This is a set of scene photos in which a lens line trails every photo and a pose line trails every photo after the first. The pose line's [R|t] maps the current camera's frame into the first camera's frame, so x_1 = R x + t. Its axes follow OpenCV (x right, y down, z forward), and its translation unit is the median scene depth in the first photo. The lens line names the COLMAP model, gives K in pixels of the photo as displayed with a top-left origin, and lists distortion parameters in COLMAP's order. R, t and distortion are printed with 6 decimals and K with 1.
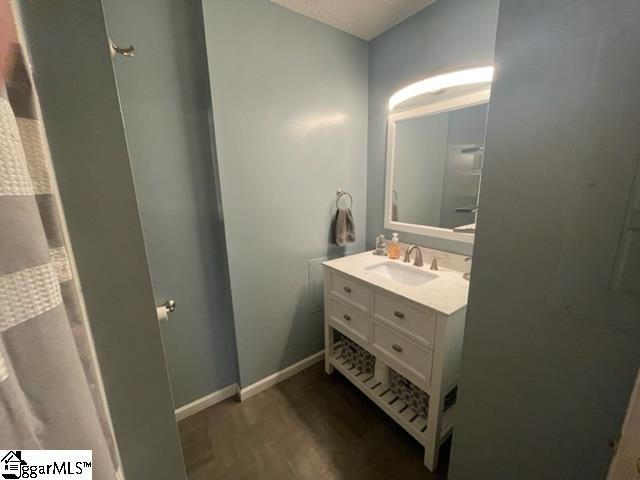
lens RADIAL K [[258.2, 0, 320.0], [0, 258.2, 240.0], [0, 0, 1]] dist [-0.001666, -0.000088]
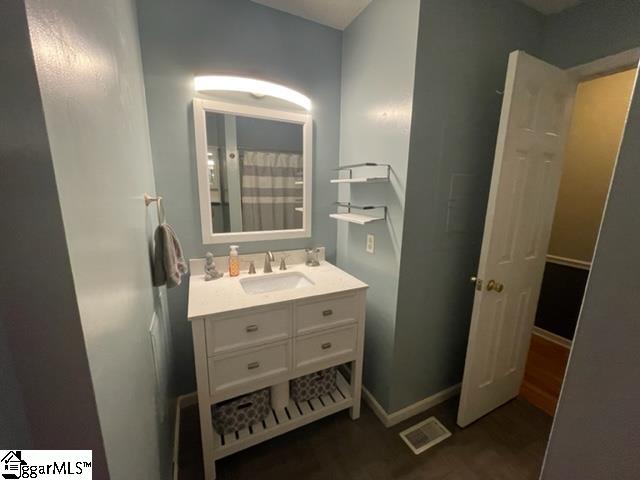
lens RADIAL K [[258.2, 0, 320.0], [0, 258.2, 240.0], [0, 0, 1]] dist [-0.001666, -0.000088]
pose [[0.177550, -0.172829, 0.968817, -0.497453], [0.198074, 0.970587, 0.136845, -0.109411], [-0.963972, 0.167601, 0.206561, 0.578213]]
